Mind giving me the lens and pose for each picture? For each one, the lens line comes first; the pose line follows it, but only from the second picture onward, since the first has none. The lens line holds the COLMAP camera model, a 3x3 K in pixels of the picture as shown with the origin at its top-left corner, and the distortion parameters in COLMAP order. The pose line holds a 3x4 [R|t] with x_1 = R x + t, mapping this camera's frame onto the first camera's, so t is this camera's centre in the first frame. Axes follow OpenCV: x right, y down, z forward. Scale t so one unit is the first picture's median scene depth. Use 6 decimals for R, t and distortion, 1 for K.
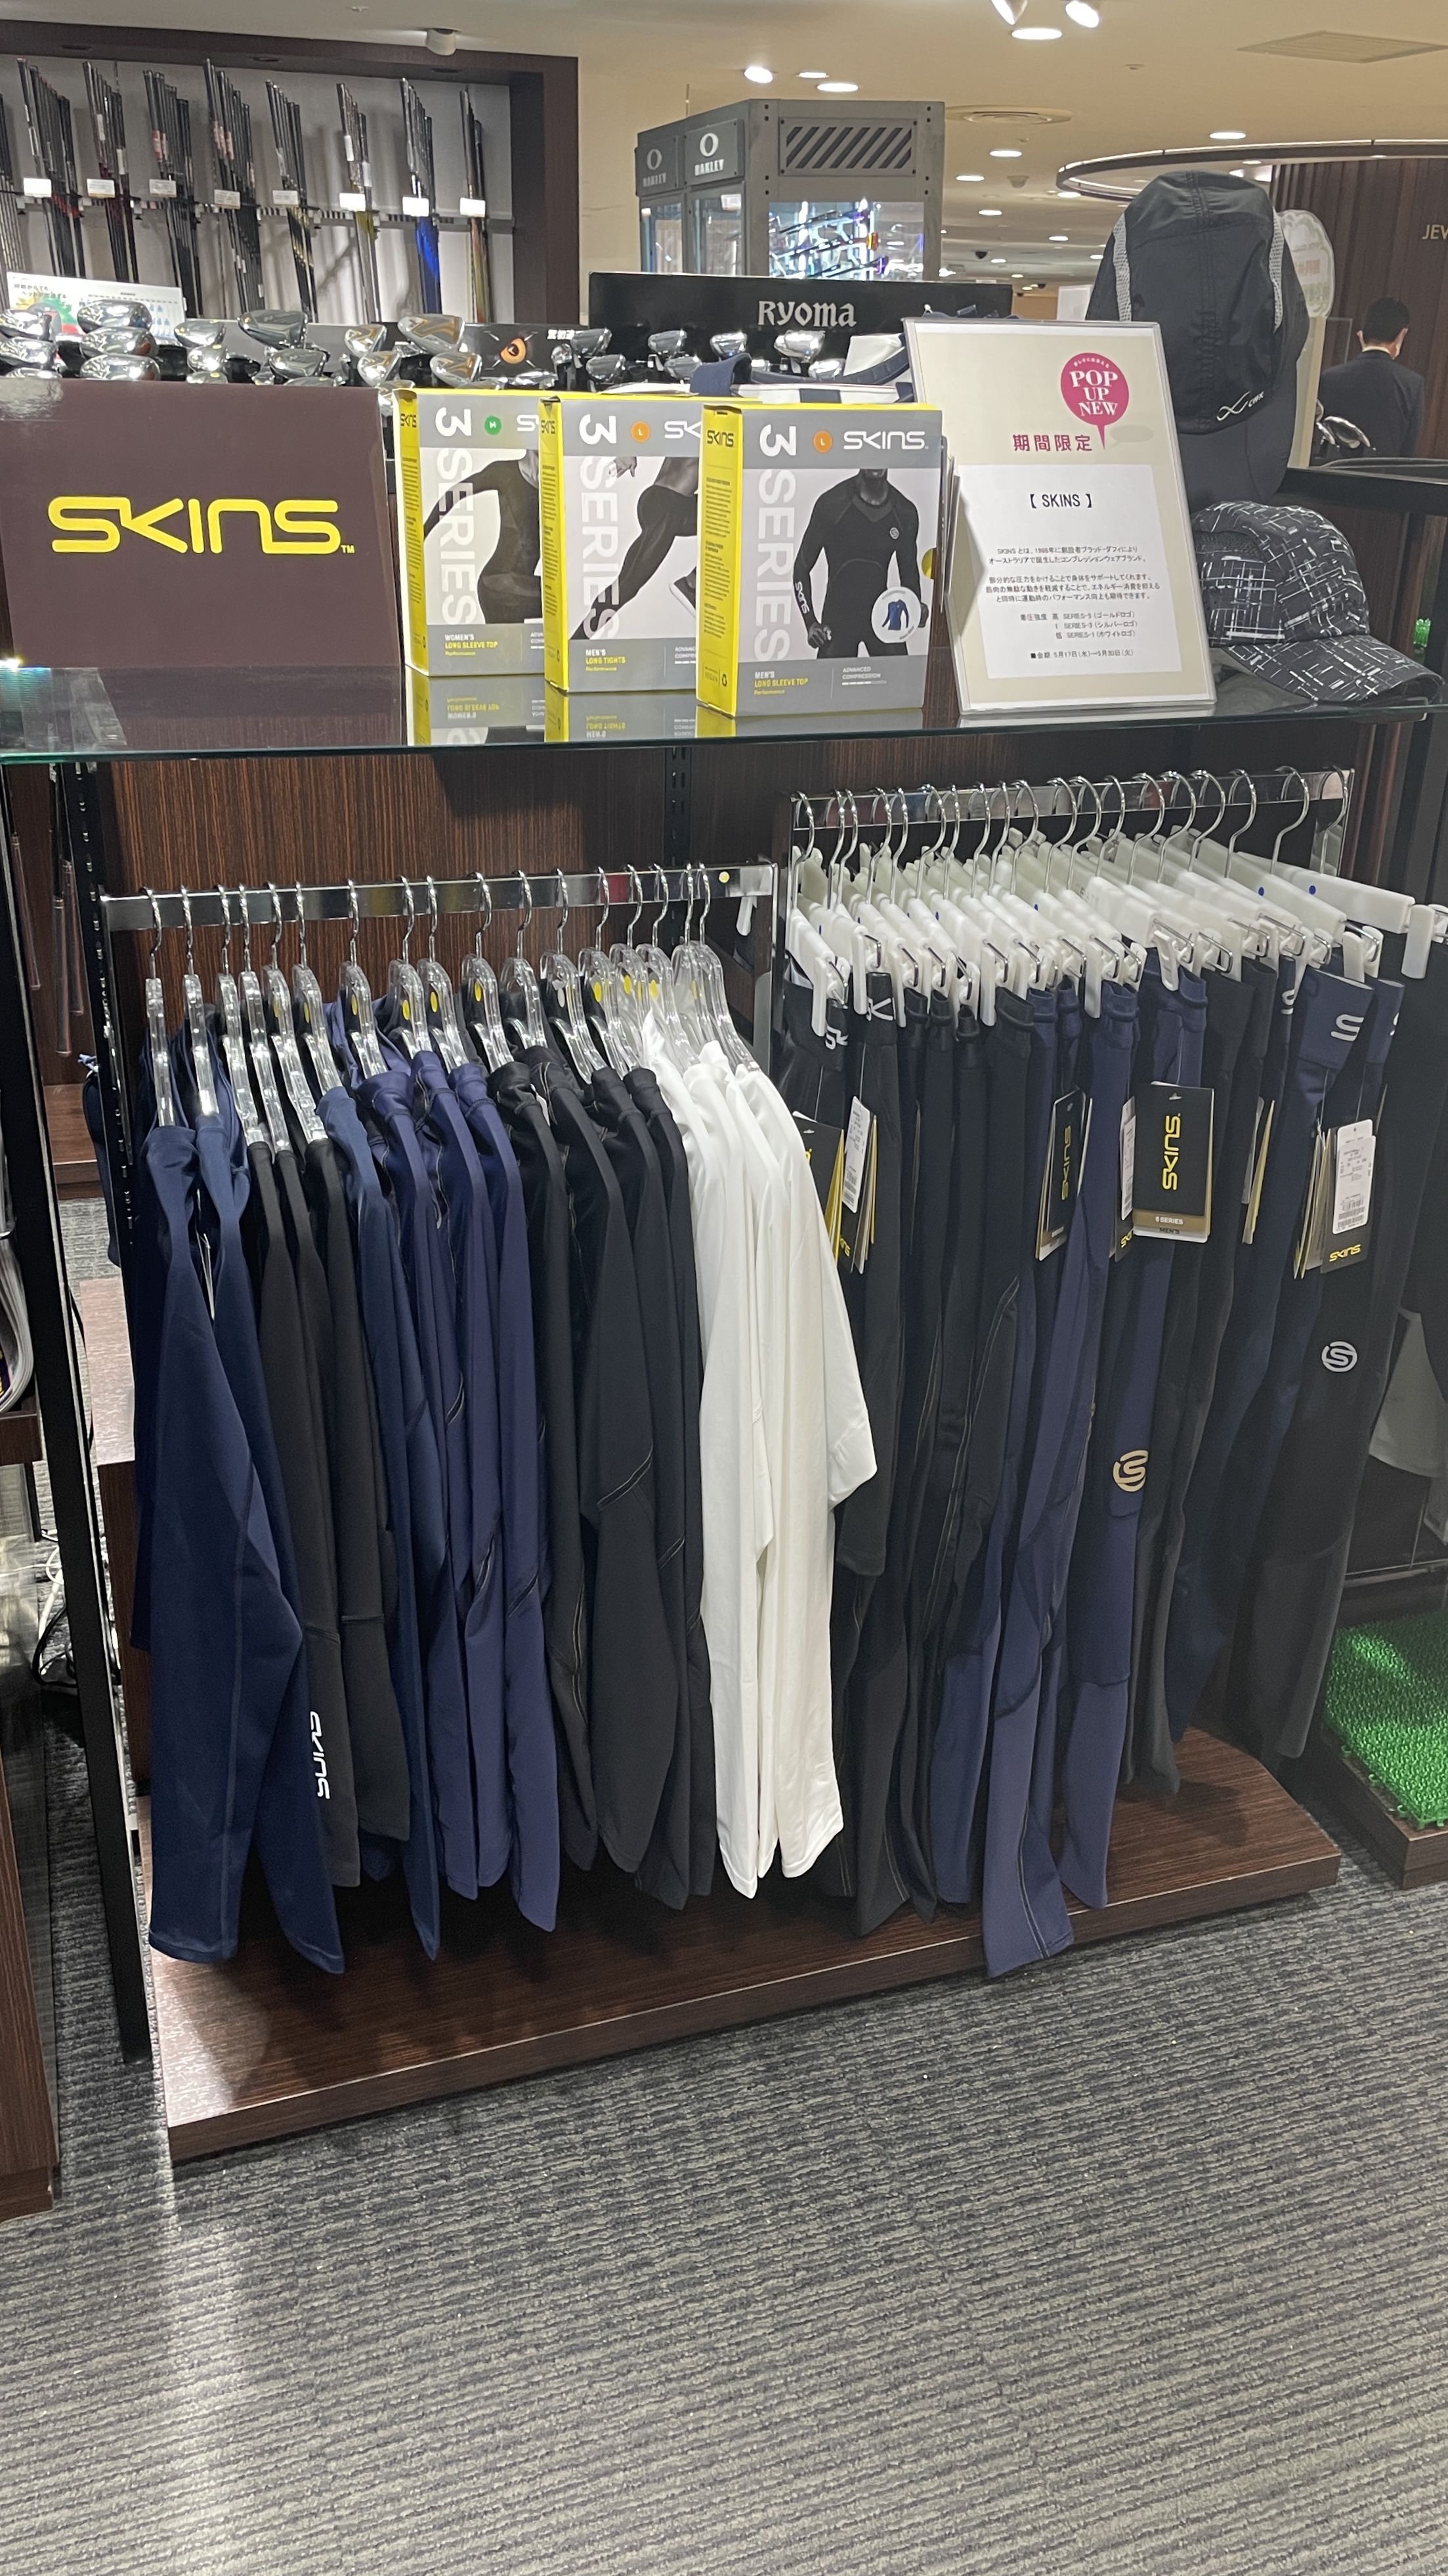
lens RADIAL K [[2289.0, 0, 733.6], [0, 2289.0, 1285.6], [0, 0, 1]] dist [0.087846, -0.109949]
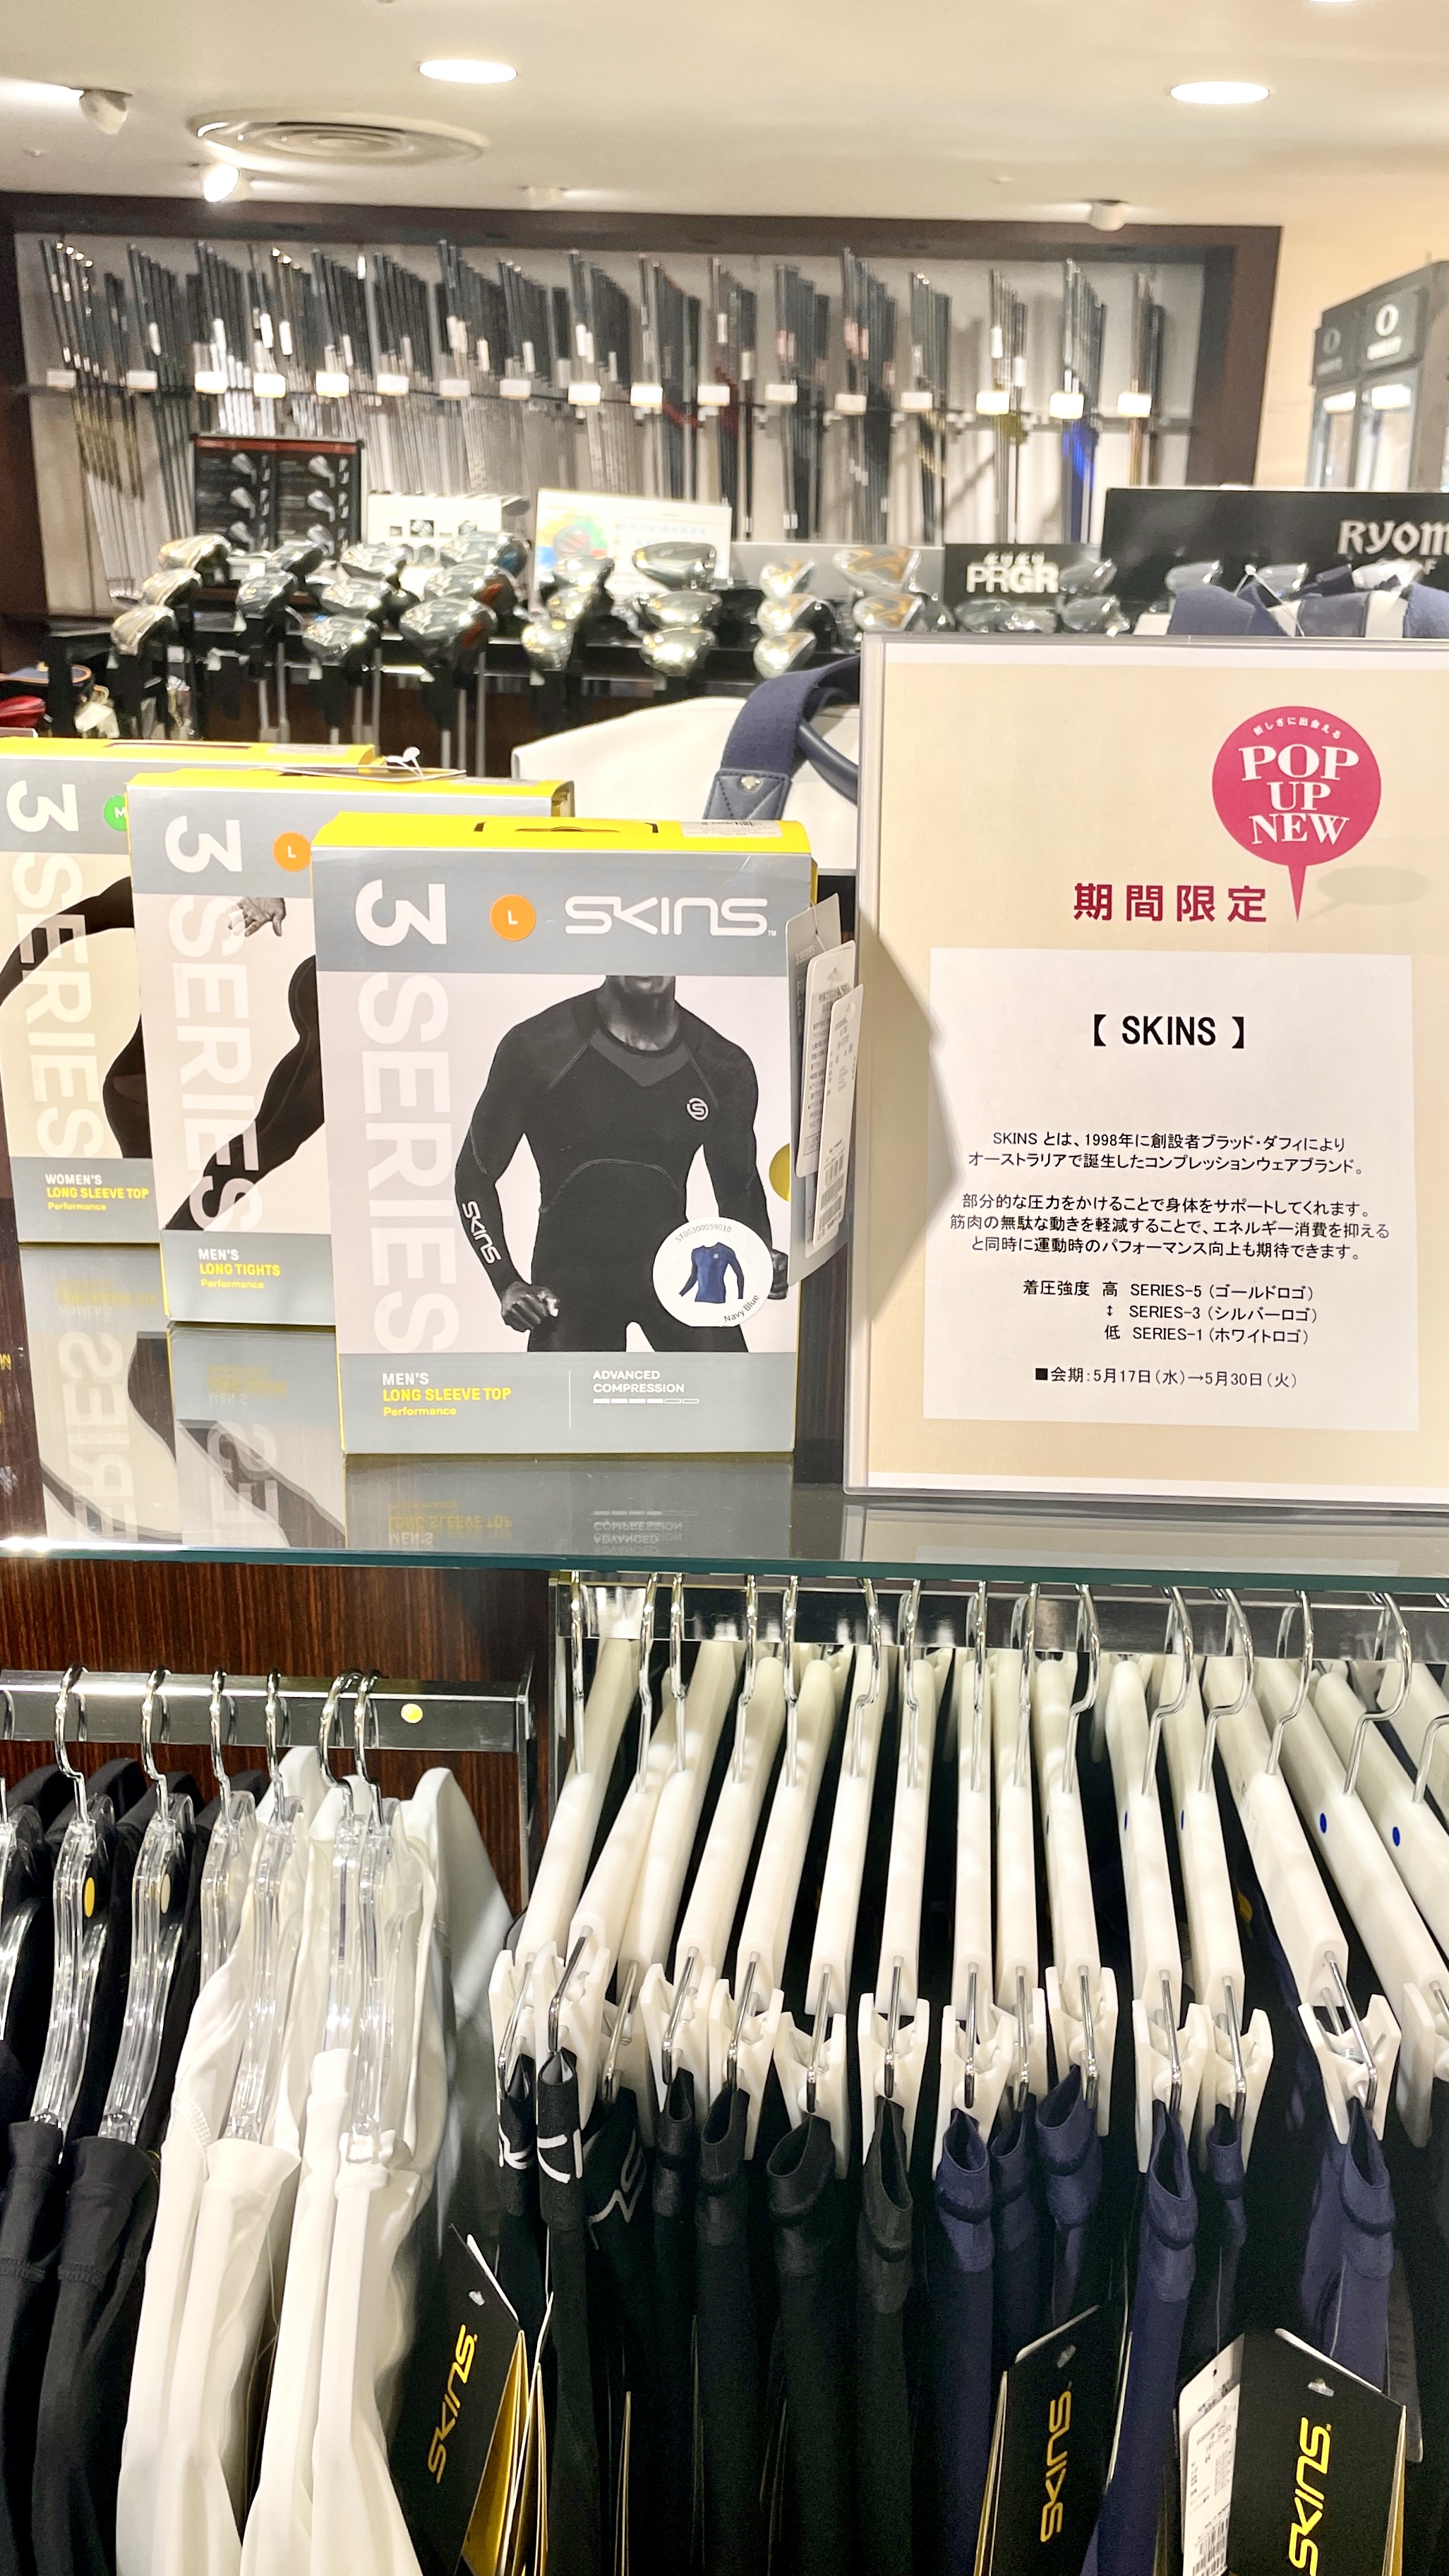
lens RADIAL K [[2289.5, 0, 728.3], [0, 2289.5, 1315.8], [0, 0, 1]] dist [0.087846, -0.109949]
pose [[0.934555, 0.114115, -0.337025, 0.217709], [-0.134255, 0.990256, -0.036988, -0.255720], [0.329520, 0.079814, 0.940769, 0.553917]]
